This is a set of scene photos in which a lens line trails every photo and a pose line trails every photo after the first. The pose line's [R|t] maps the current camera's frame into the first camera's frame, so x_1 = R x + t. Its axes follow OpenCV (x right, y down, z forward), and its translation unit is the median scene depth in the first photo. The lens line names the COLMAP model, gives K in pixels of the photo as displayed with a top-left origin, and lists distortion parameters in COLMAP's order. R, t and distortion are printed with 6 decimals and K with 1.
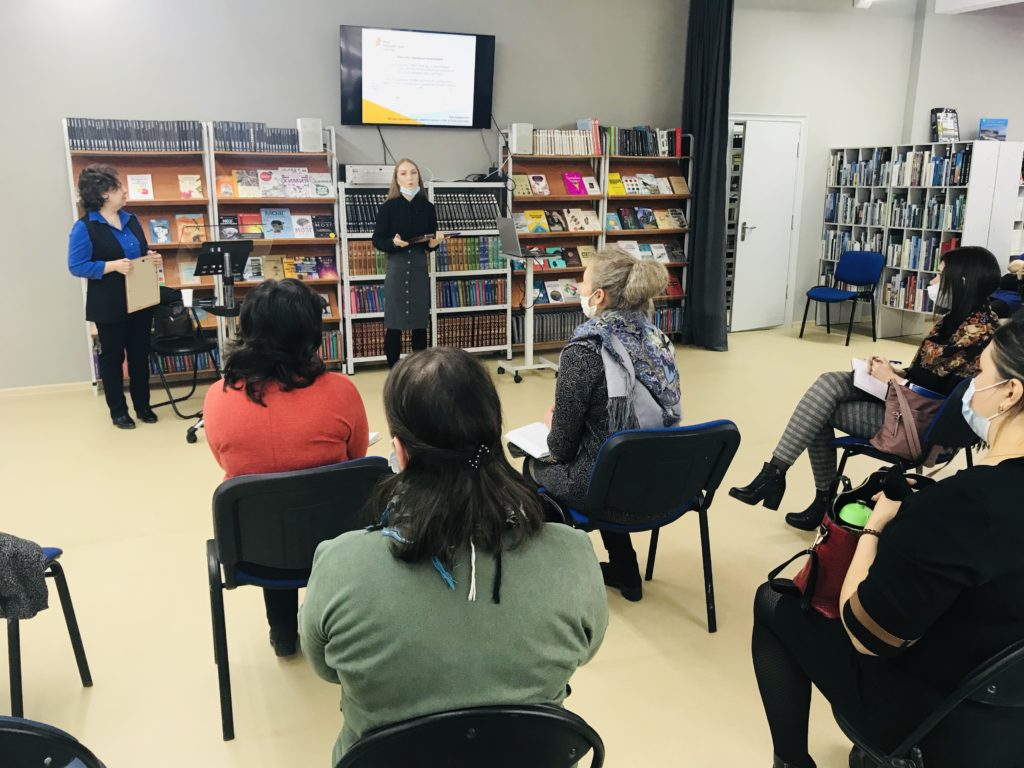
lens RADIAL K [[835.8, 0, 493.9], [0, 835.8, 378.0], [0, 0, 1]] dist [0.021295, -0.003633]
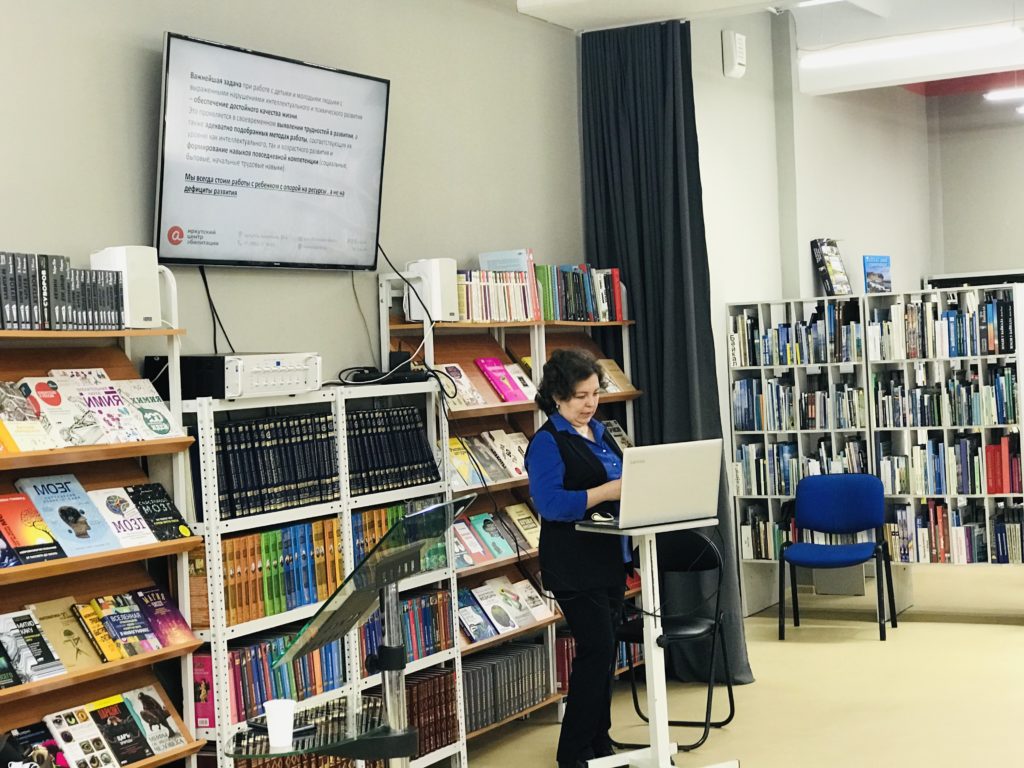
lens RADIAL K [[1749.7, 0, 512.0], [0, 1749.7, 384.0], [0, 0, 1]] dist [0.058006, 0.320429]
pose [[0.764118, -0.049580, 0.643168, -0.558986], [0.199376, 0.966377, -0.162373, -0.067909], [-0.613492, 0.252305, 0.748311, 0.254387]]
